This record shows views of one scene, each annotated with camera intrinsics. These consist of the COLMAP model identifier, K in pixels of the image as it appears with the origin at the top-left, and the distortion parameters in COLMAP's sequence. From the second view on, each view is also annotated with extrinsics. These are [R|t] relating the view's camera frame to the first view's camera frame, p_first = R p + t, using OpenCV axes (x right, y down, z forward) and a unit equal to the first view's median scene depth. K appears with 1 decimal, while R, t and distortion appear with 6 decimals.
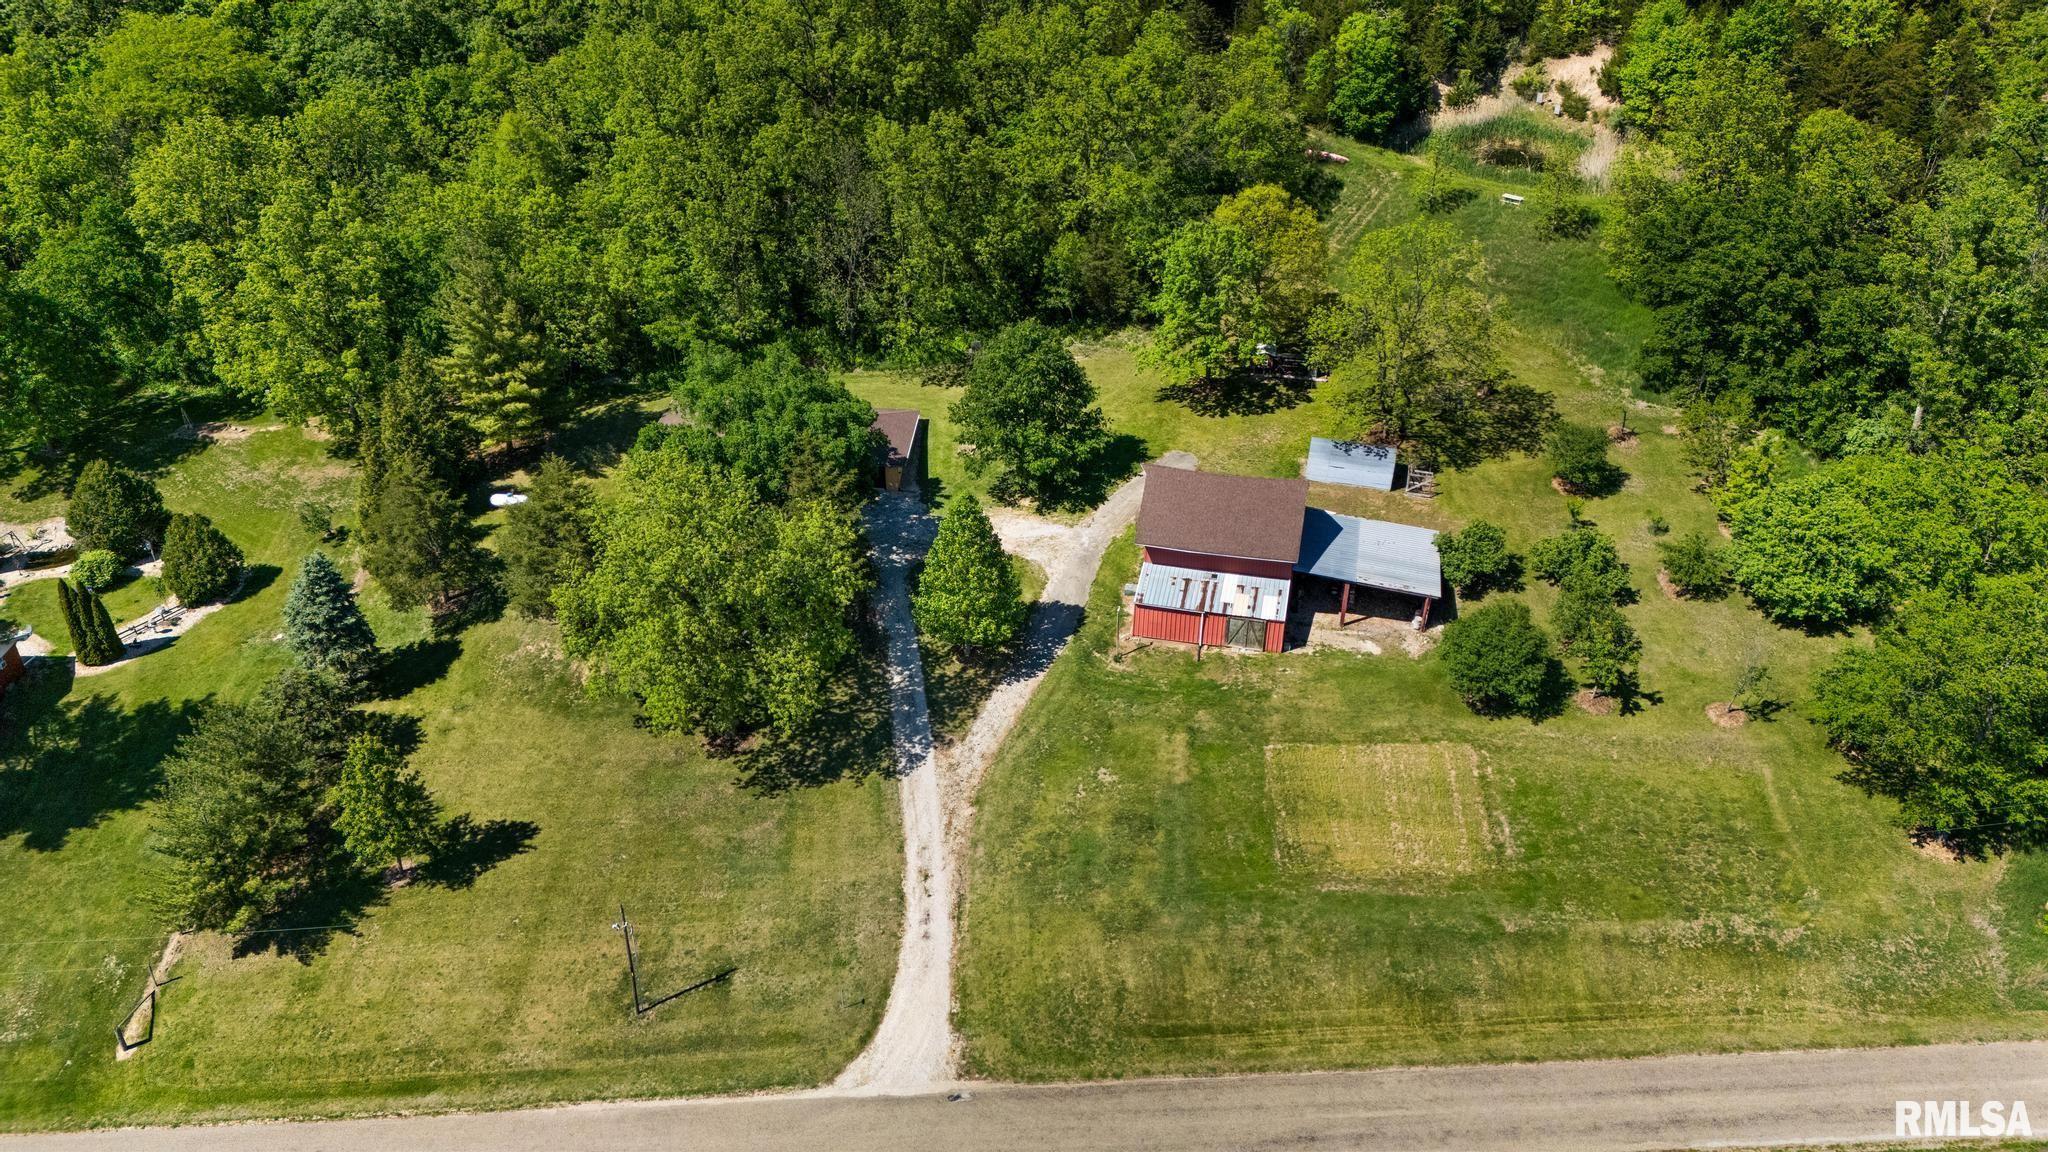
lens RADIAL K [[1505.6, 0, 994.9], [0, 1505.6, 577.7], [0, 0, 1]] dist [0.072114, -0.081941]
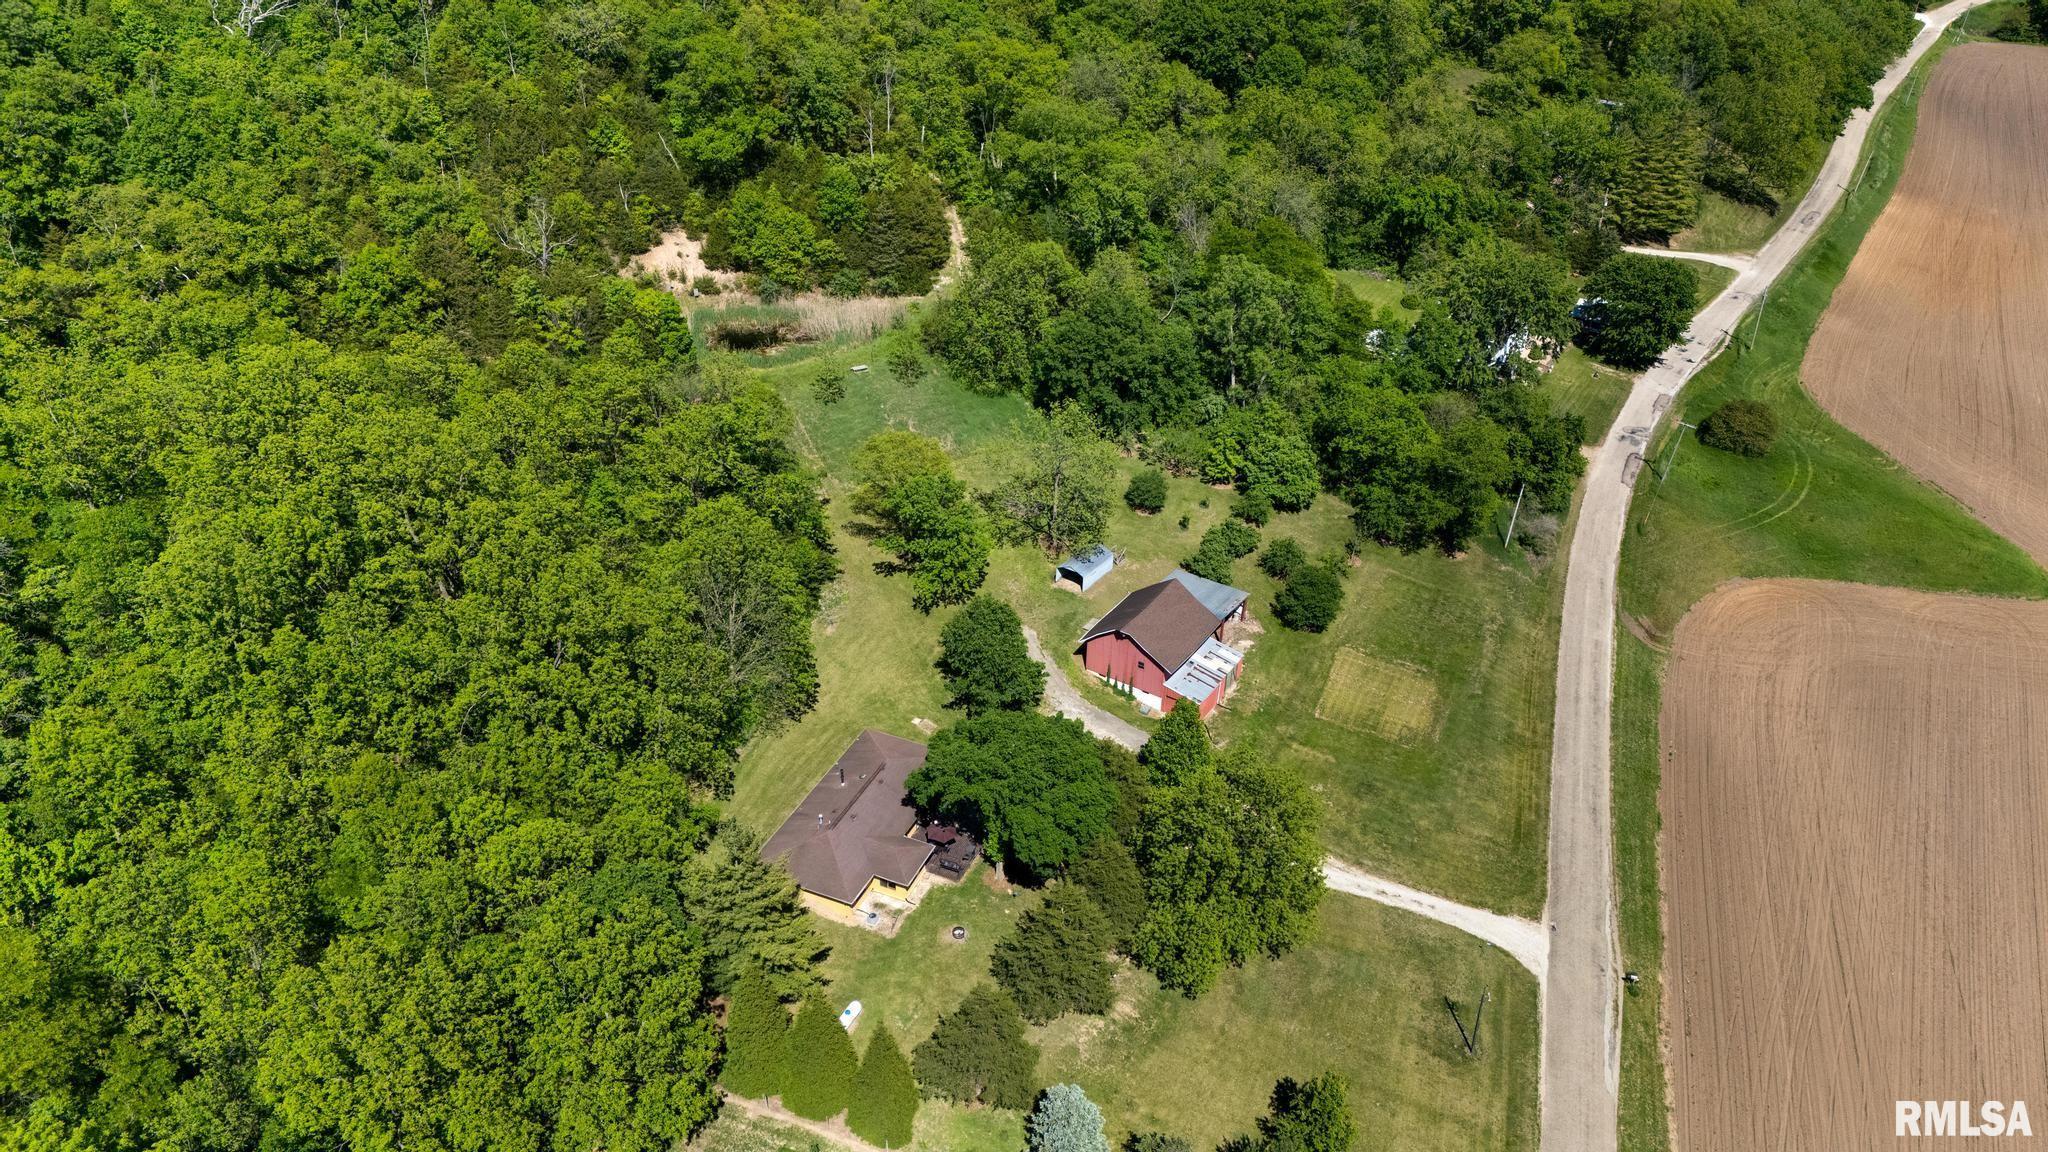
lens RADIAL K [[1537.0, 0, 1024.0], [0, 1537.0, 576.0], [0, 0, 1]] dist [0.006147, 0.002303]
pose [[0.332788, -0.497460, 0.801115, -1.334442], [0.482319, 0.819799, 0.308703, -0.765440], [-0.810321, 0.283660, 0.512754, 0.433447]]
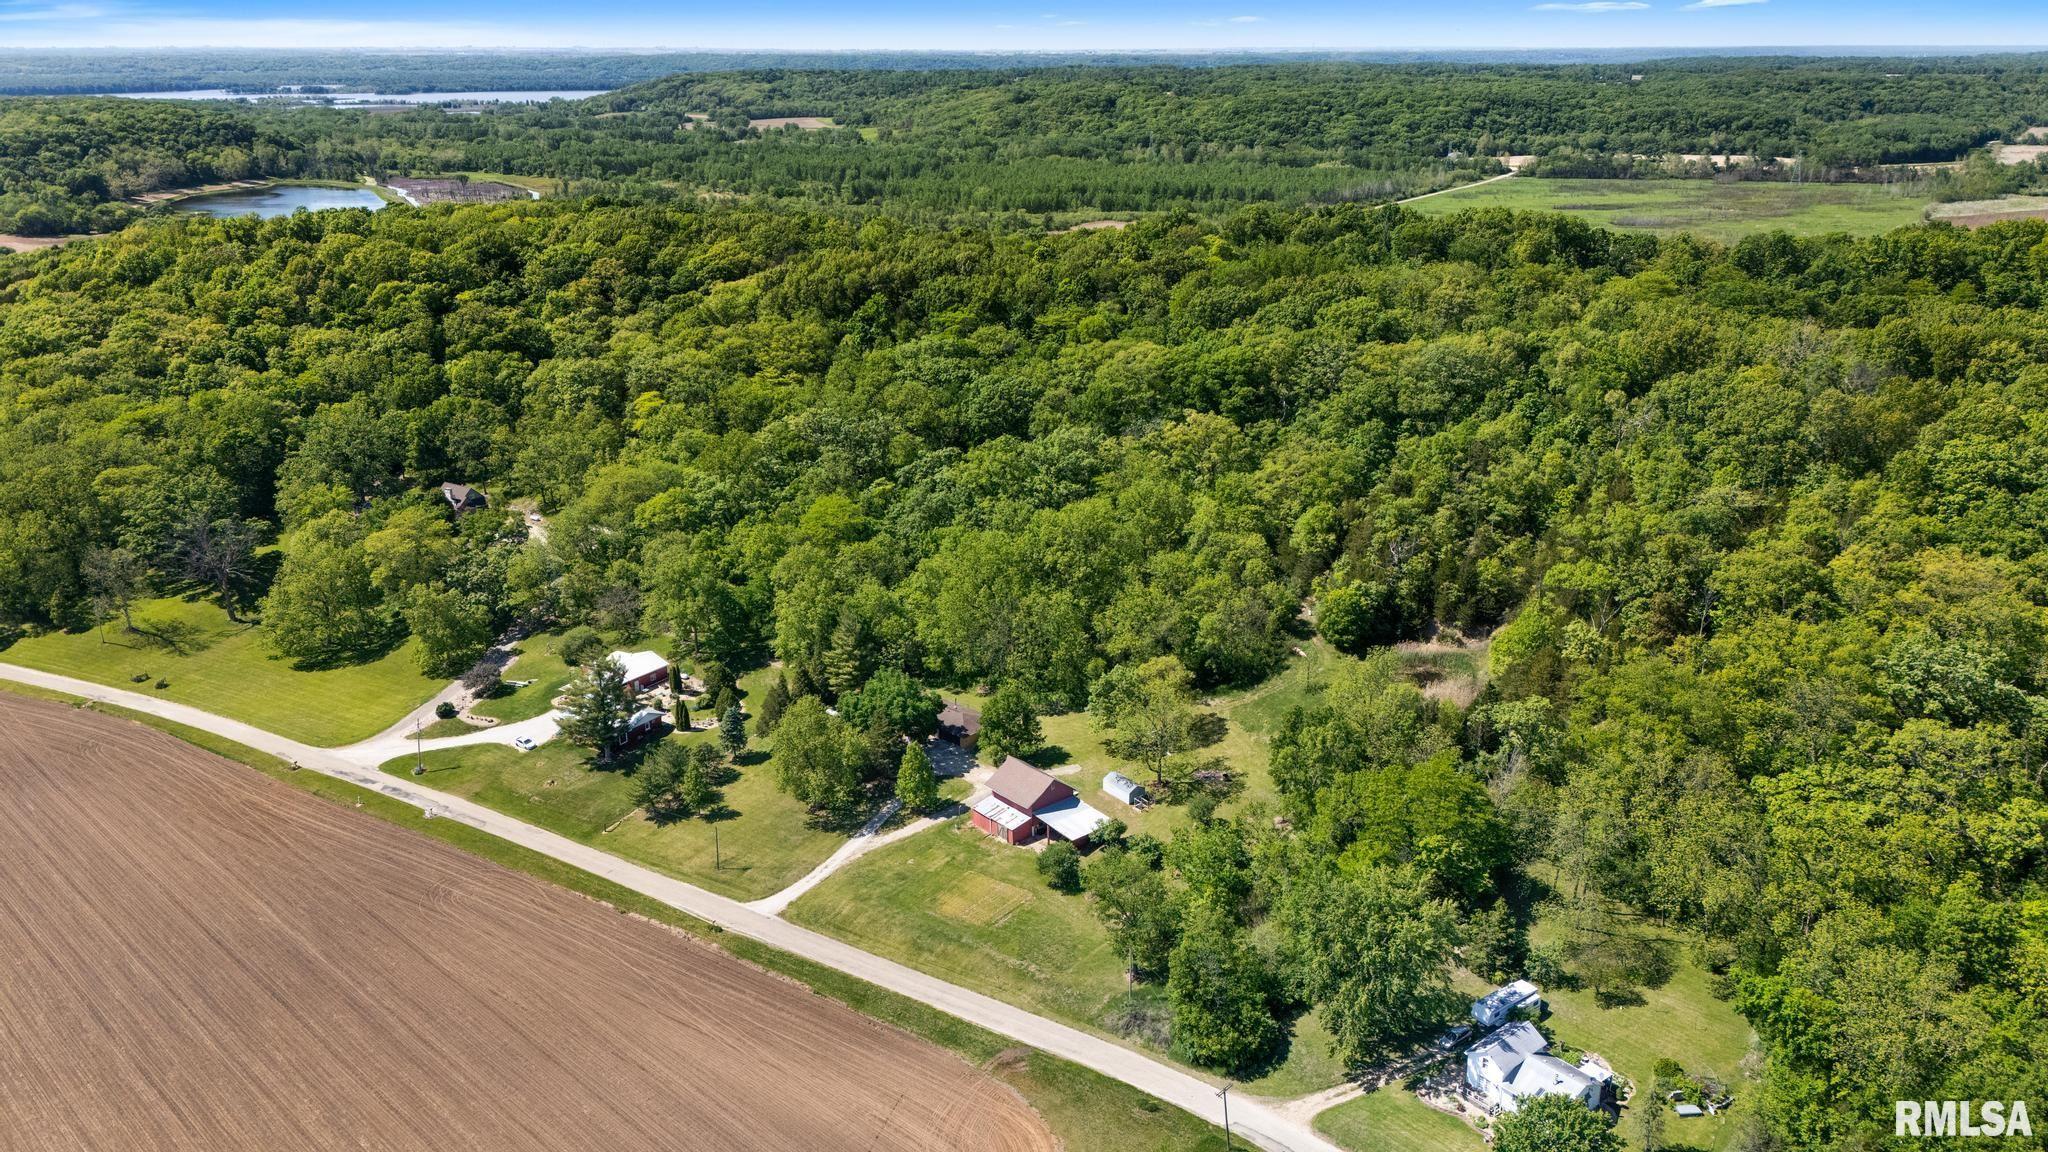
lens RADIAL K [[1505.6, 0, 994.9], [0, 1505.6, 577.7], [0, 0, 1]] dist [0.072114, -0.081941]
pose [[0.792501, 0.182674, -0.581869, 1.802653], [-0.303210, 0.945833, -0.116031, -0.077511], [0.529155, 0.268384, 0.804963, -1.257273]]
